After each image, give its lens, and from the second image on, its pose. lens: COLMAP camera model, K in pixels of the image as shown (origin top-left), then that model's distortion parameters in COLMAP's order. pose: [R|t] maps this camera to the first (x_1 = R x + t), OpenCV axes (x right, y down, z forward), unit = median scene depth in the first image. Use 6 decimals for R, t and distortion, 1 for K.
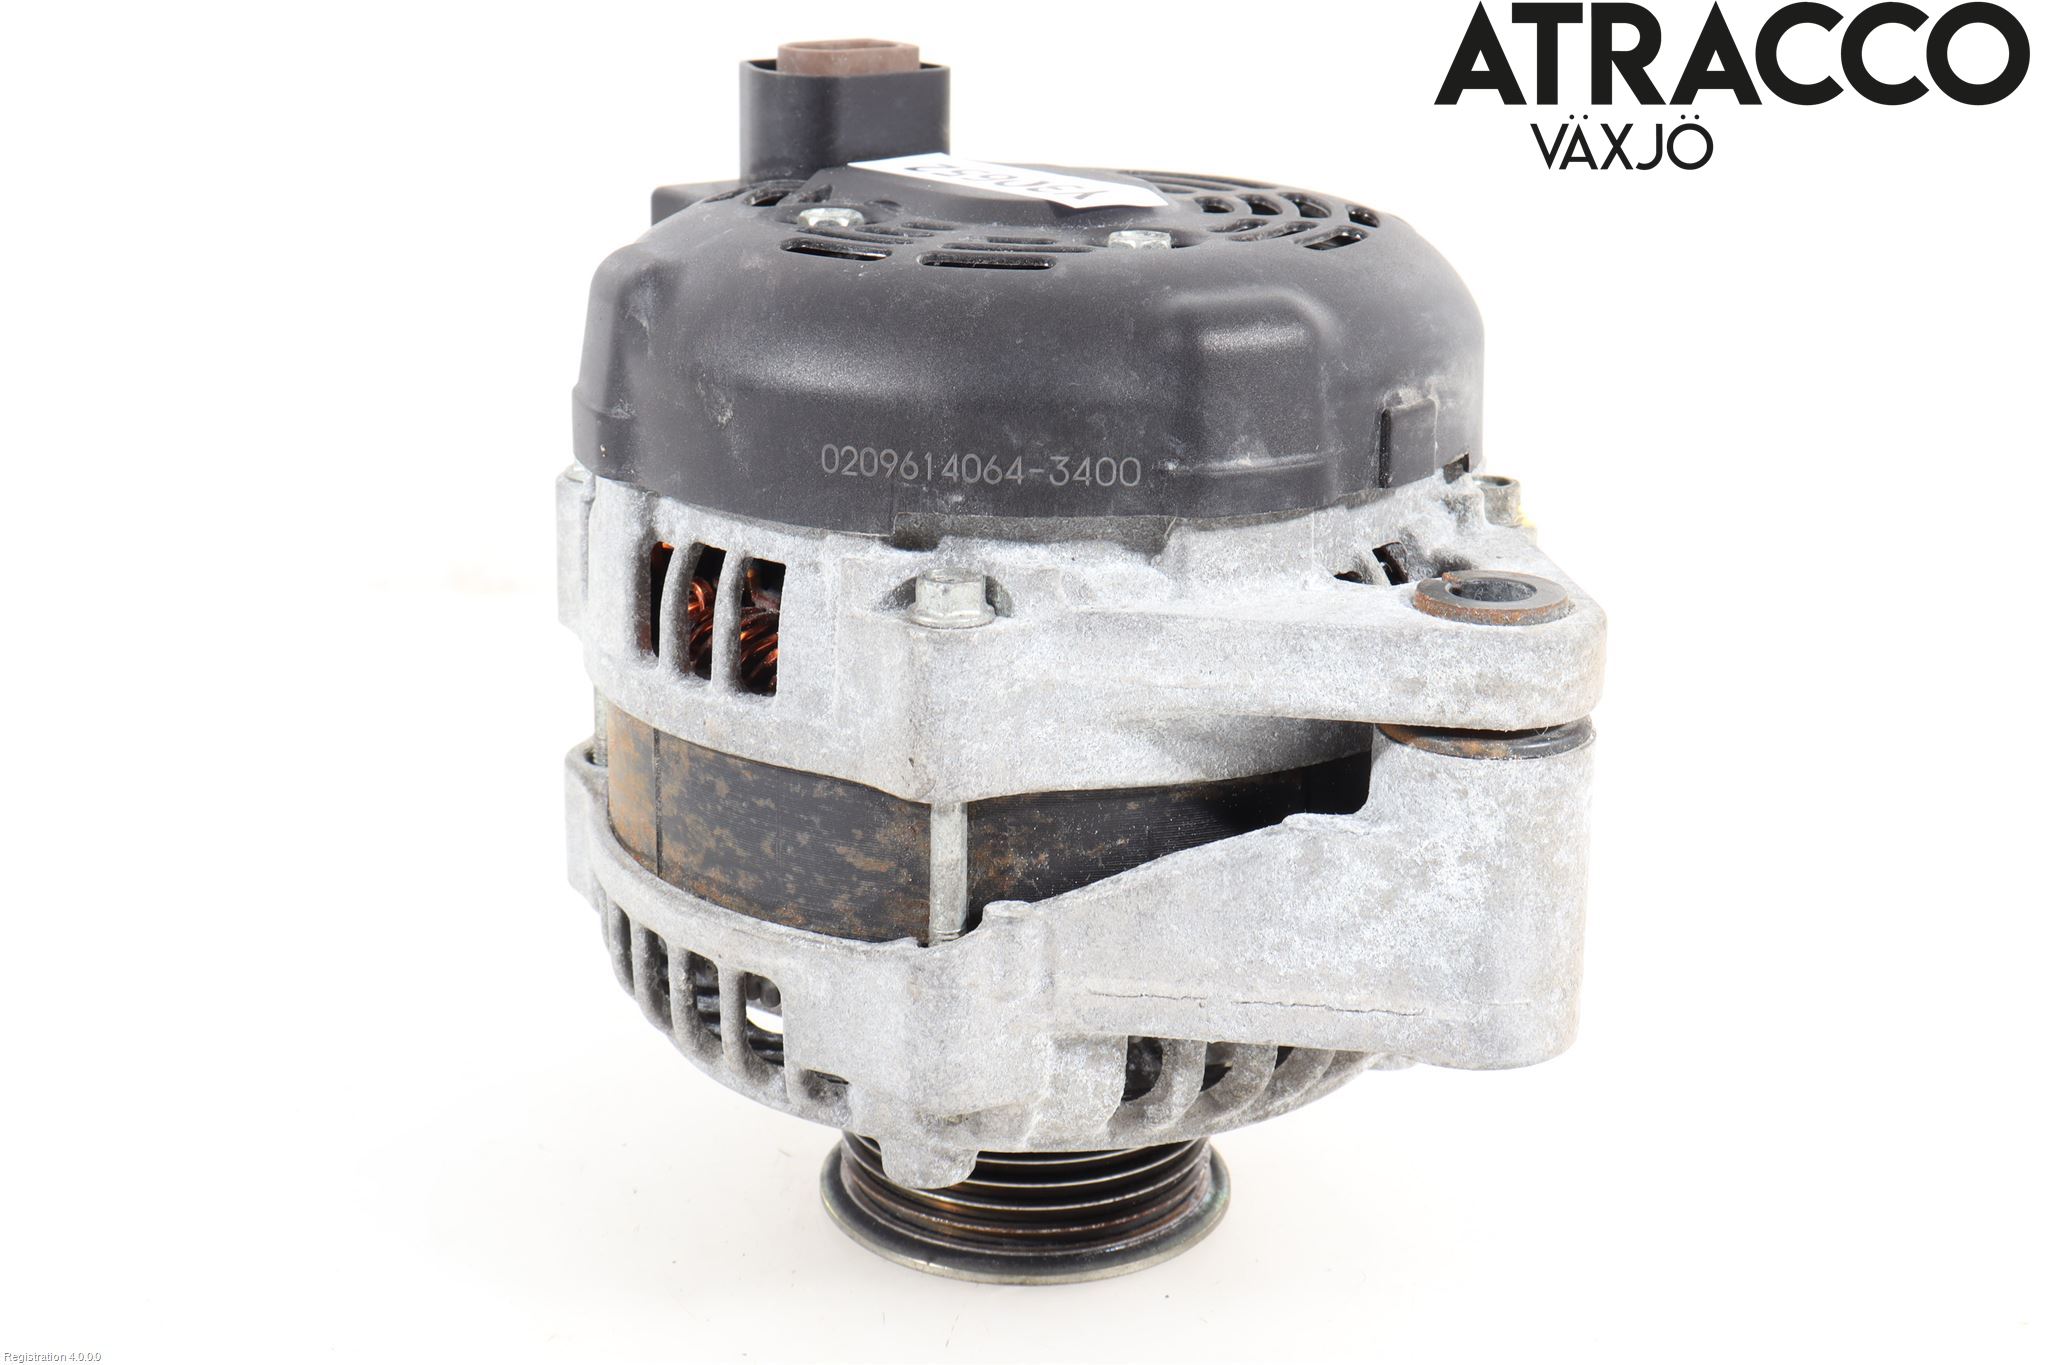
lens RADIAL K [[3393.1, 0, 1022.0], [0, 3393.1, 681.3], [0, 0, 1]] dist [0.070966, 0.000000]
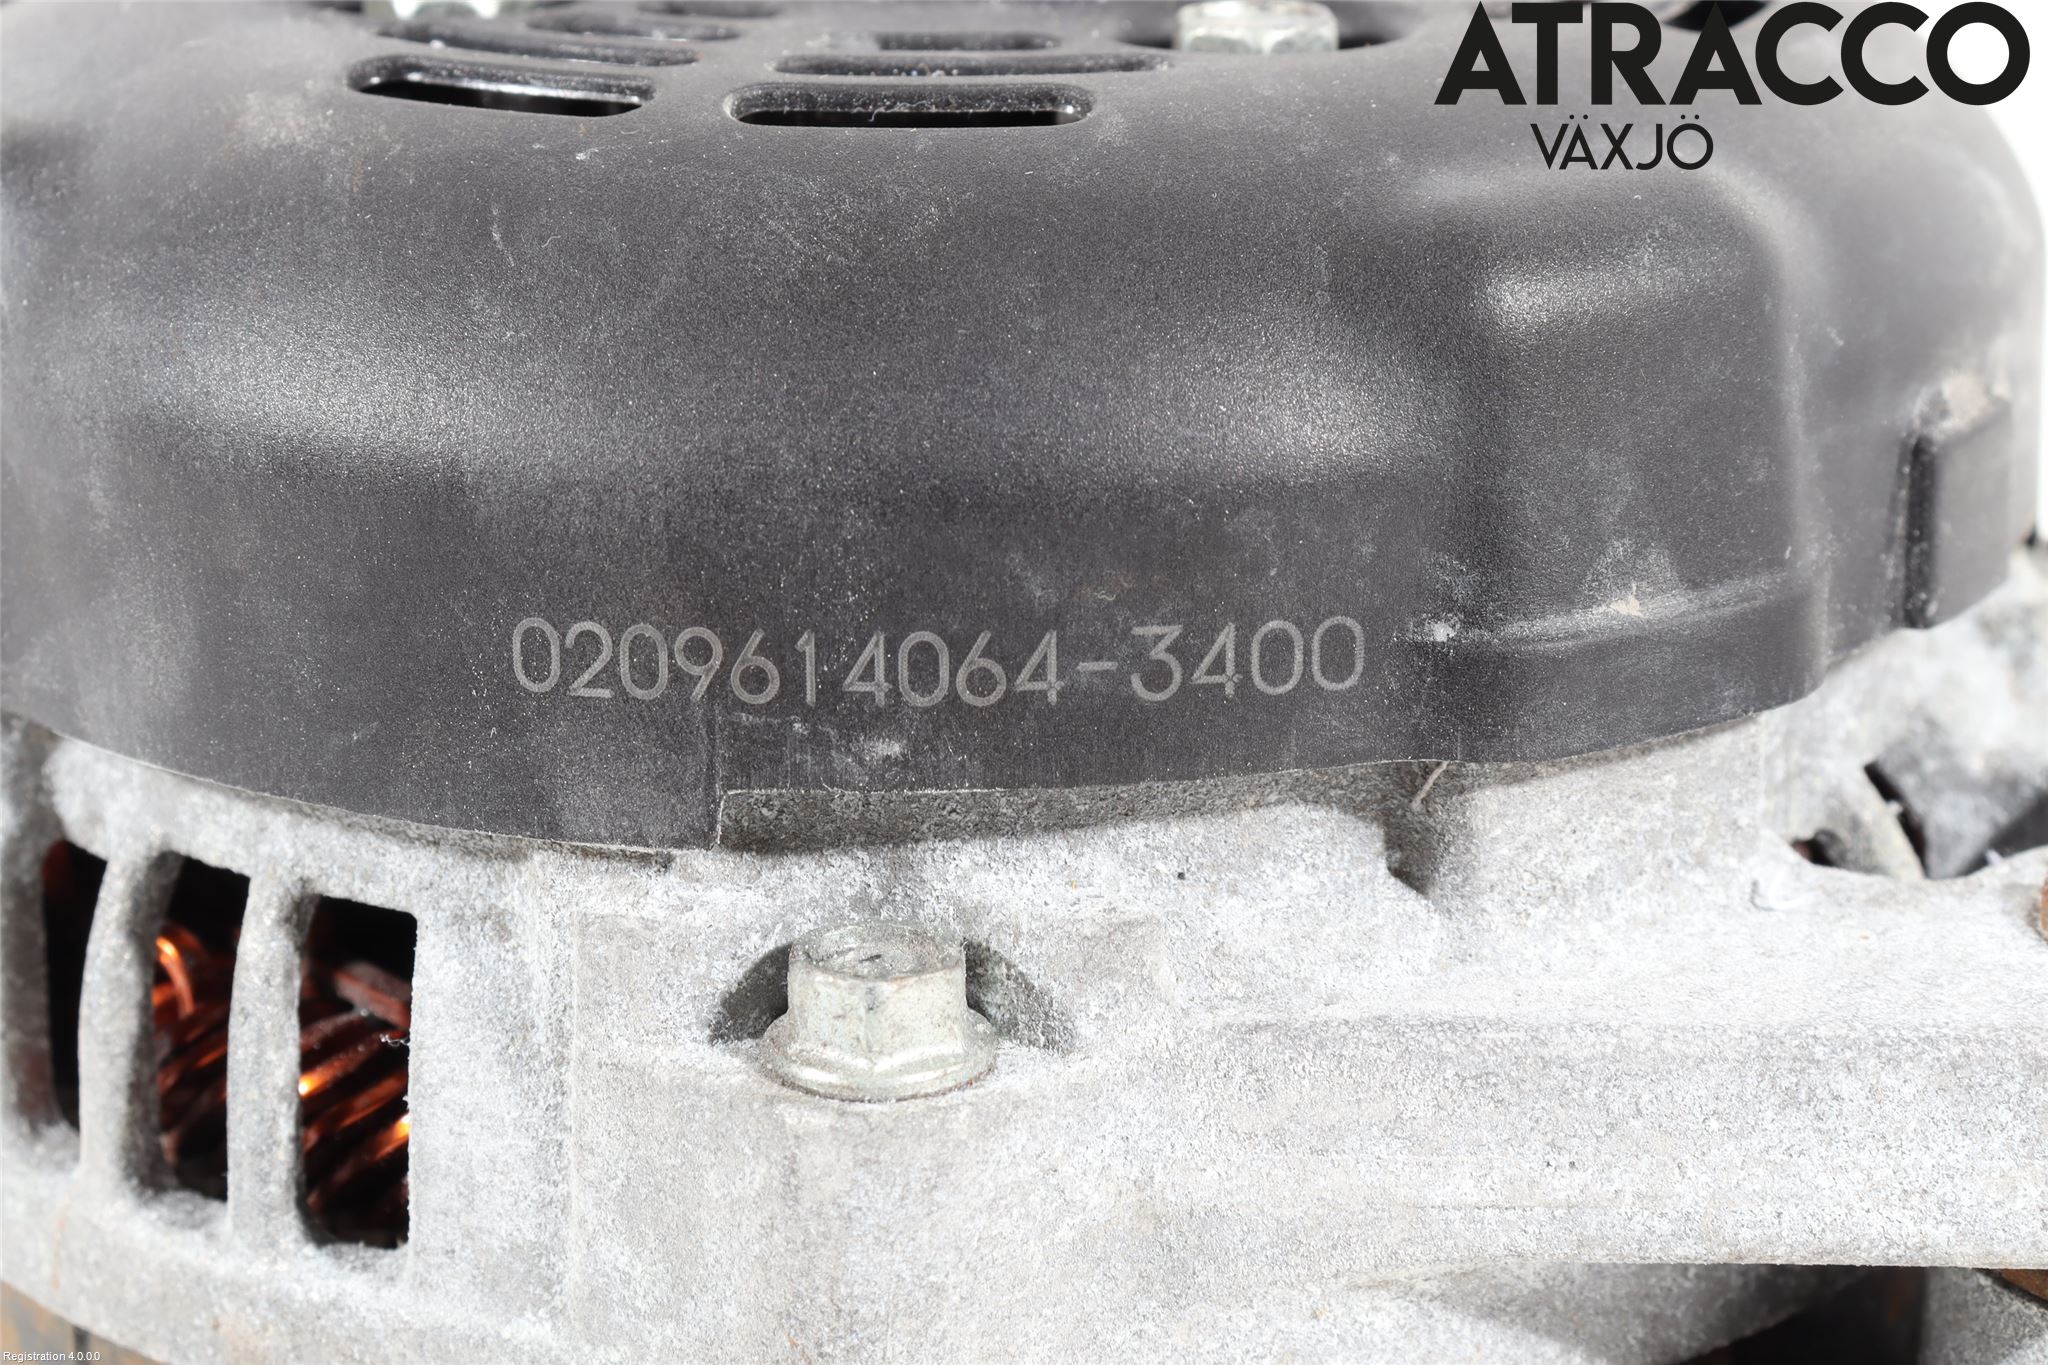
lens RADIAL K [[4674.9, 0, 1028.2], [0, 4674.9, 679.9], [0, 0, 1]] dist [0.165080, 0.000000]
pose [[0.991059, -0.056298, 0.120966, -0.065213], [0.052067, 0.997926, 0.037861, -0.079393], [-0.122846, -0.031224, 0.991934, 0.478356]]
